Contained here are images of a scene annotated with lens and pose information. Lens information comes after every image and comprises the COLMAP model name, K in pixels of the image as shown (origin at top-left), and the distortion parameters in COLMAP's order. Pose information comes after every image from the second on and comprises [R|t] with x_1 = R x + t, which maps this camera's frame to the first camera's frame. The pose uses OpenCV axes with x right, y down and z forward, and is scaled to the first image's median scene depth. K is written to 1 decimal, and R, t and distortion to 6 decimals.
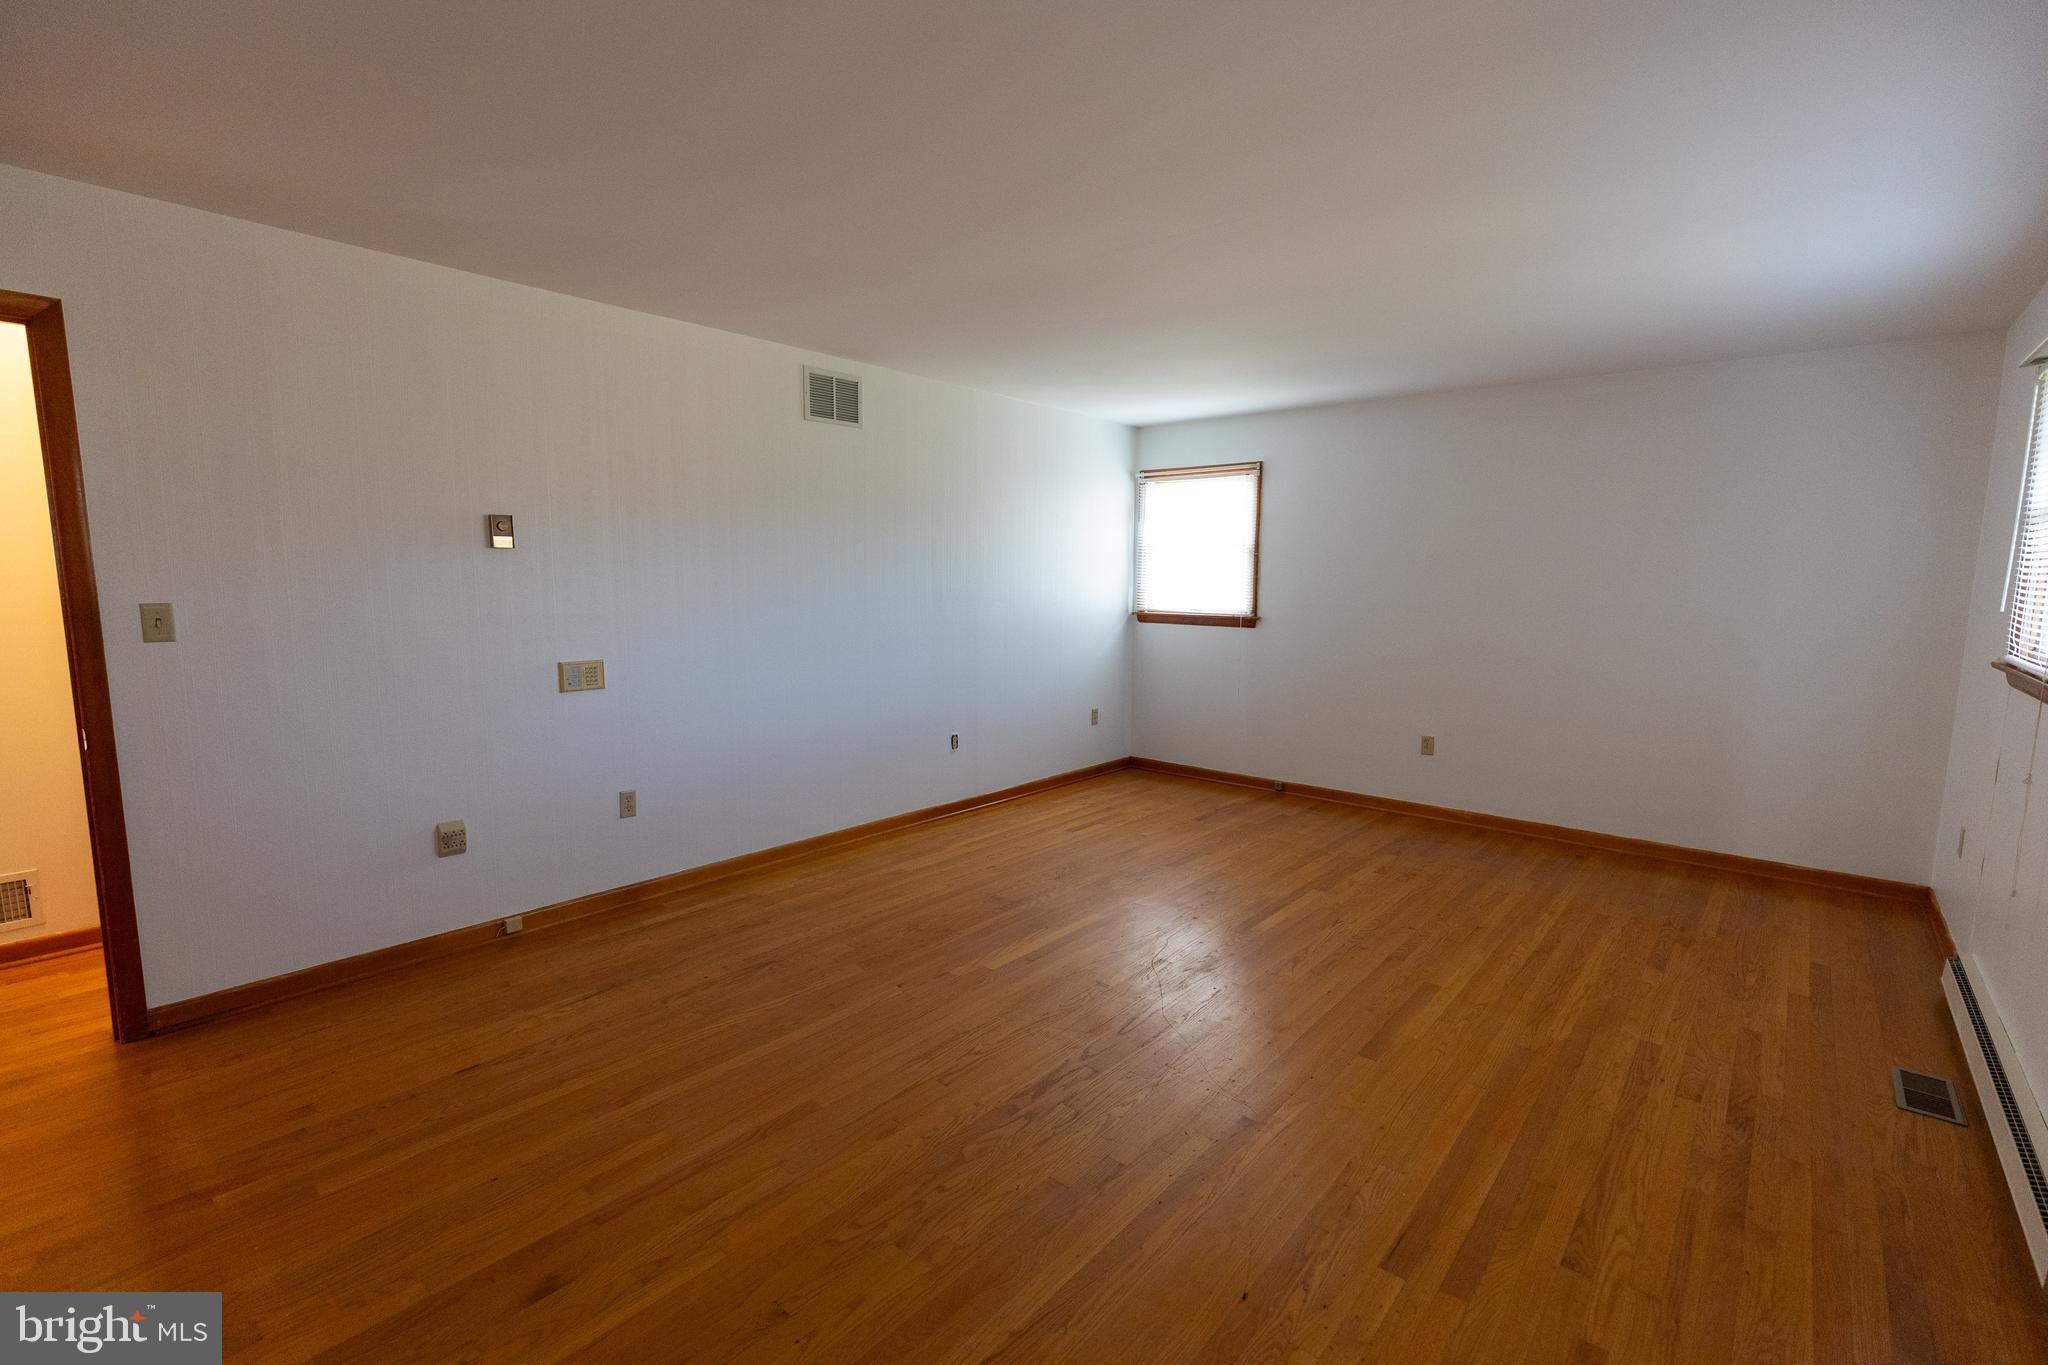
lens RADIAL K [[907.0, 0, 1039.6], [0, 907.0, 687.7], [0, 0, 1]] dist [0.003712, 0.000624]
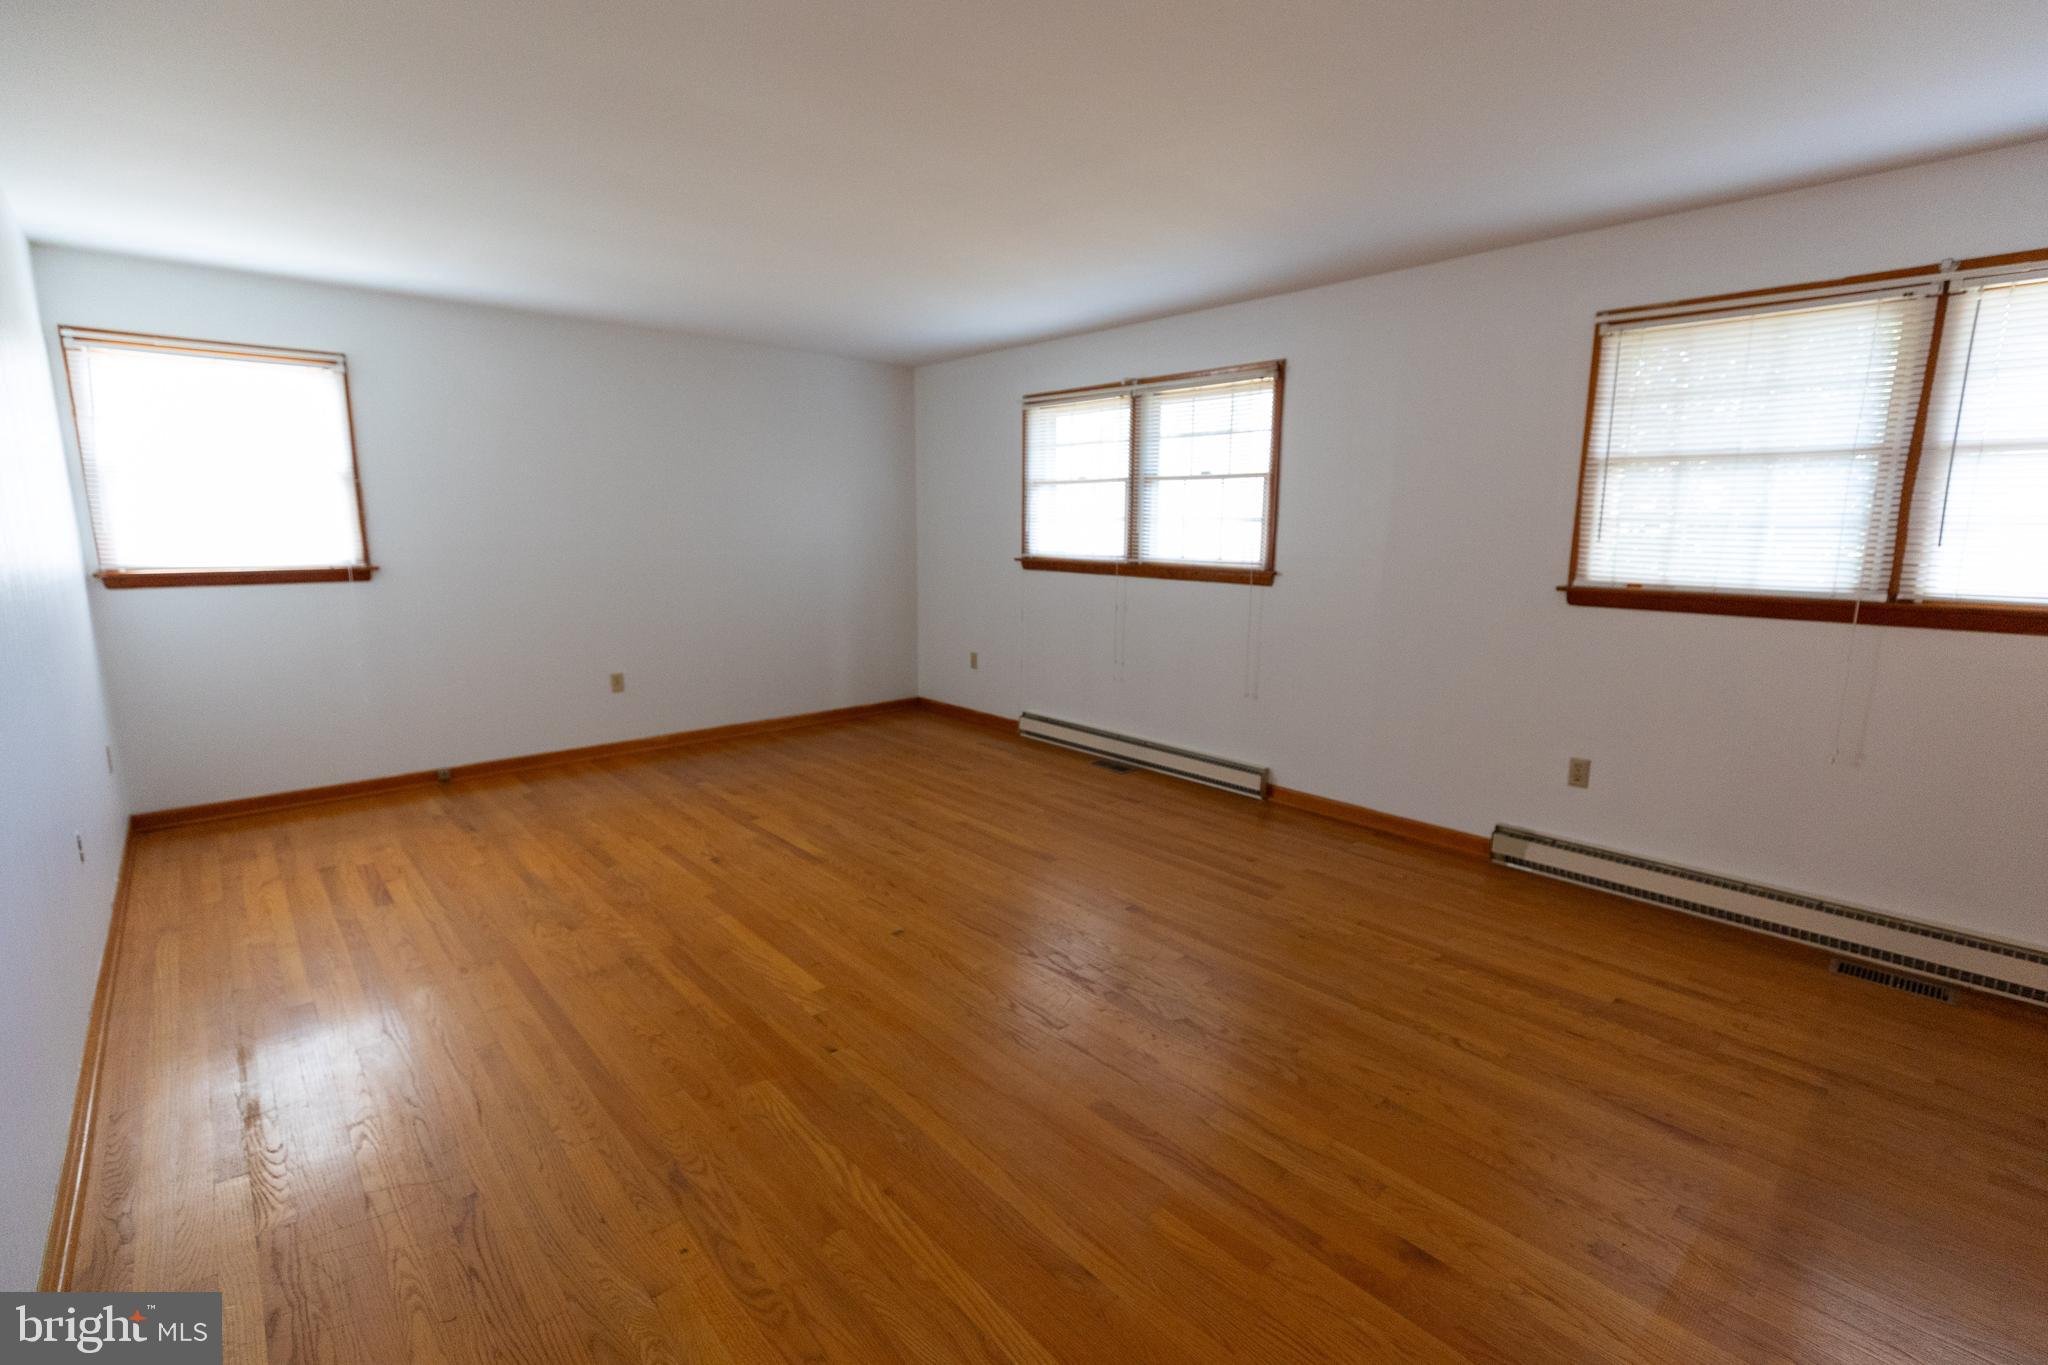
lens RADIAL K [[907.0, 0, 1016.7], [0, 907.0, 680.4], [0, 0, 1]] dist [0.003712, 0.000624]
pose [[0.144910, -0.180662, 0.972812, -0.623295], [0.118561, 0.979276, 0.164202, -0.065896], [-0.982316, 0.091543, 0.163326, 0.522586]]
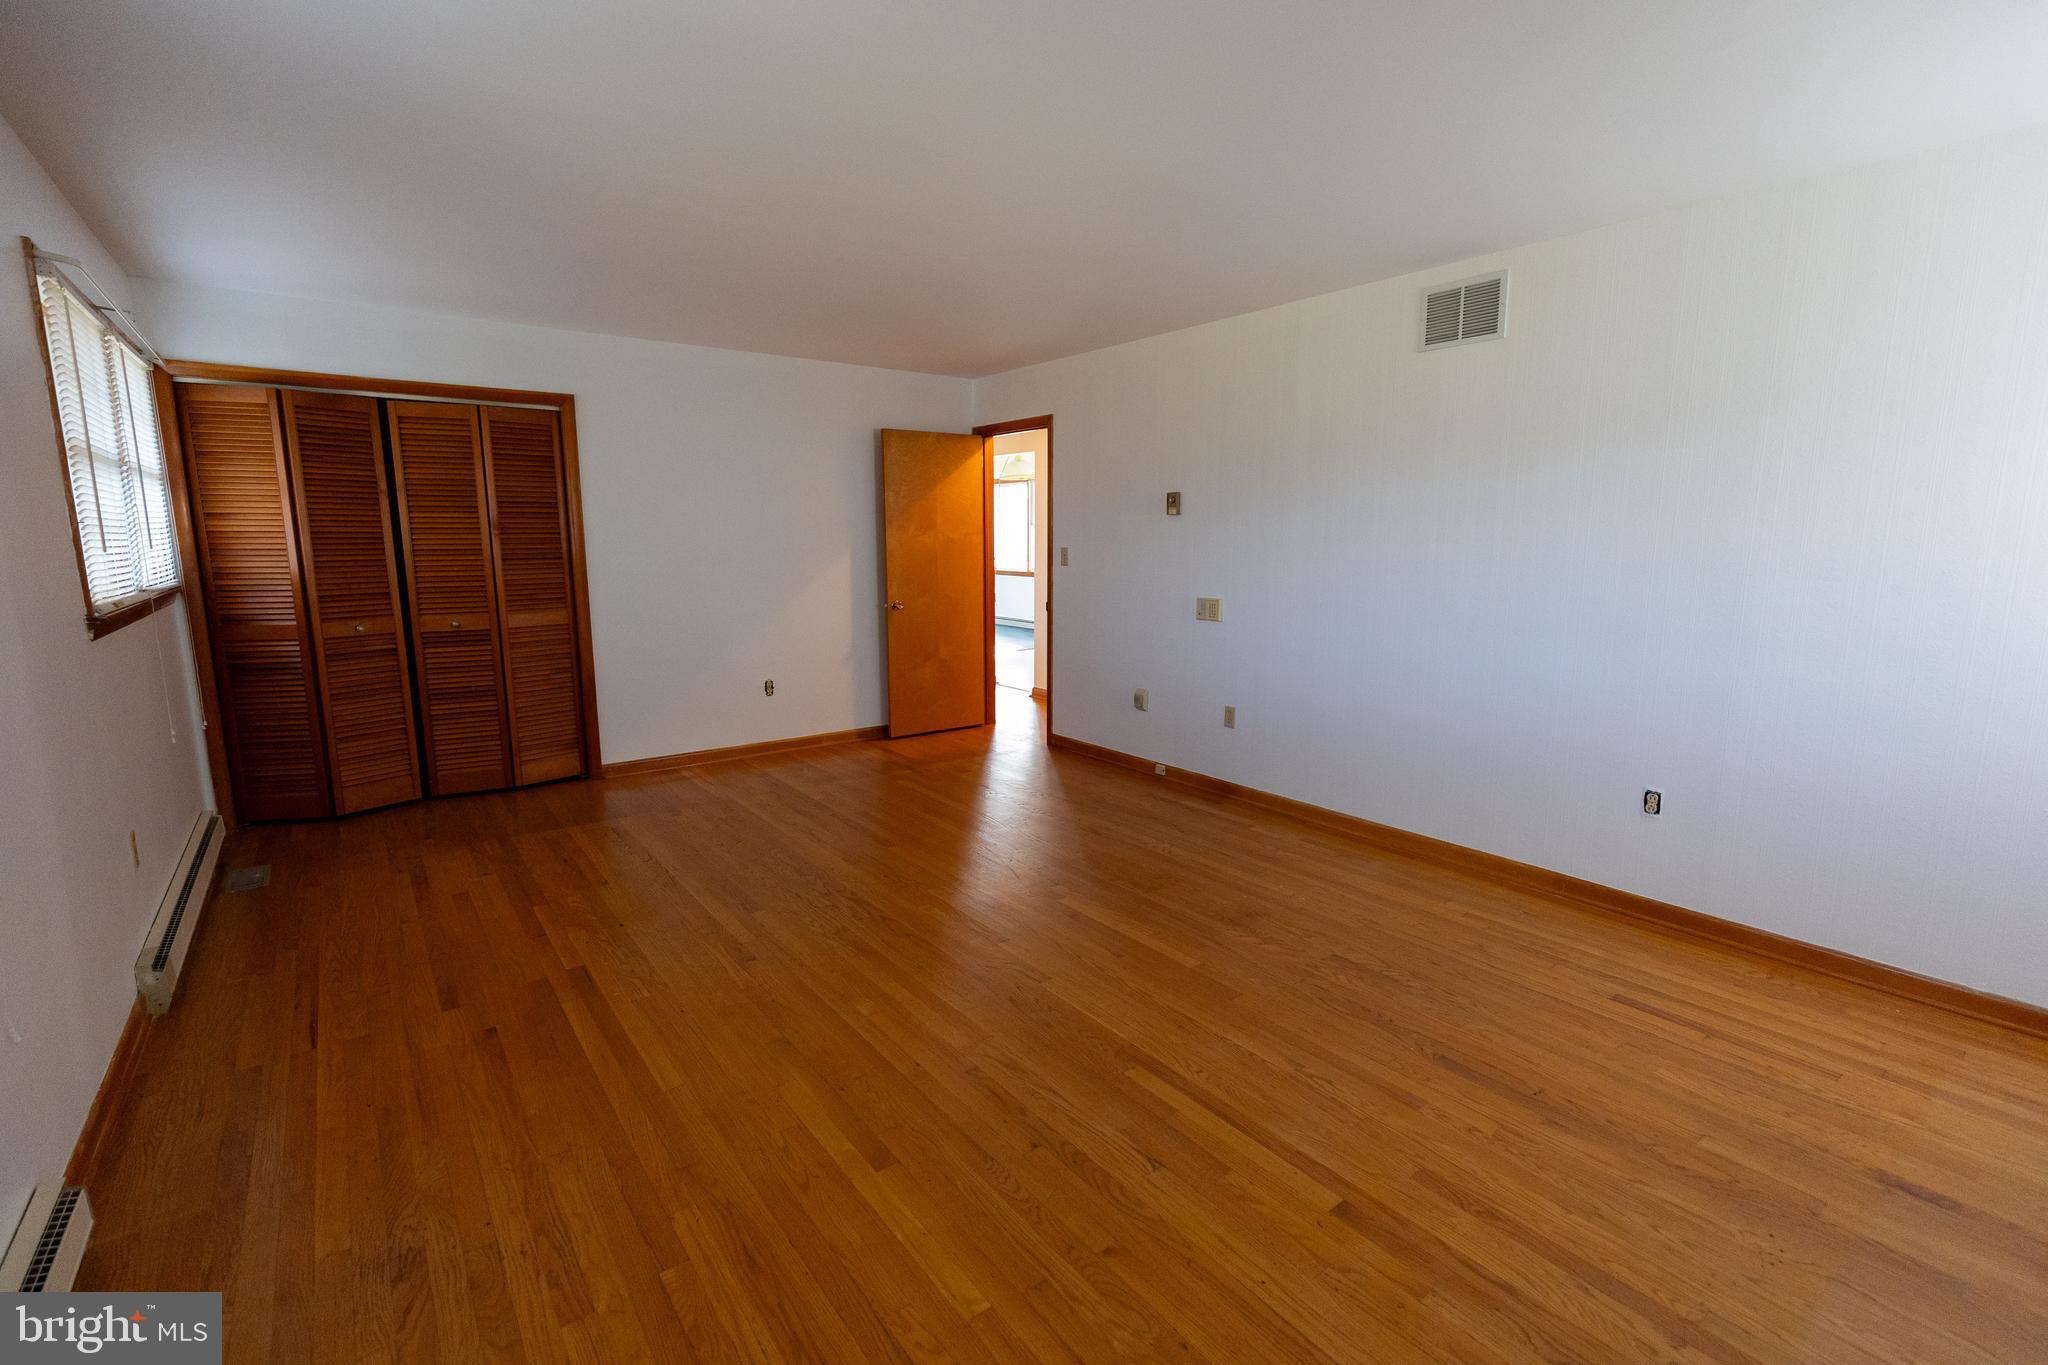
lens RADIAL K [[907.0, 0, 1028.8], [0, 907.0, 693.2], [0, 0, 1]] dist [0.003712, 0.000624]
pose [[-0.218911, 0.159436, -0.962631, 0.744963], [-0.125286, 0.973801, 0.189777, -0.098816], [0.967668, 0.162149, -0.193201, 0.893238]]
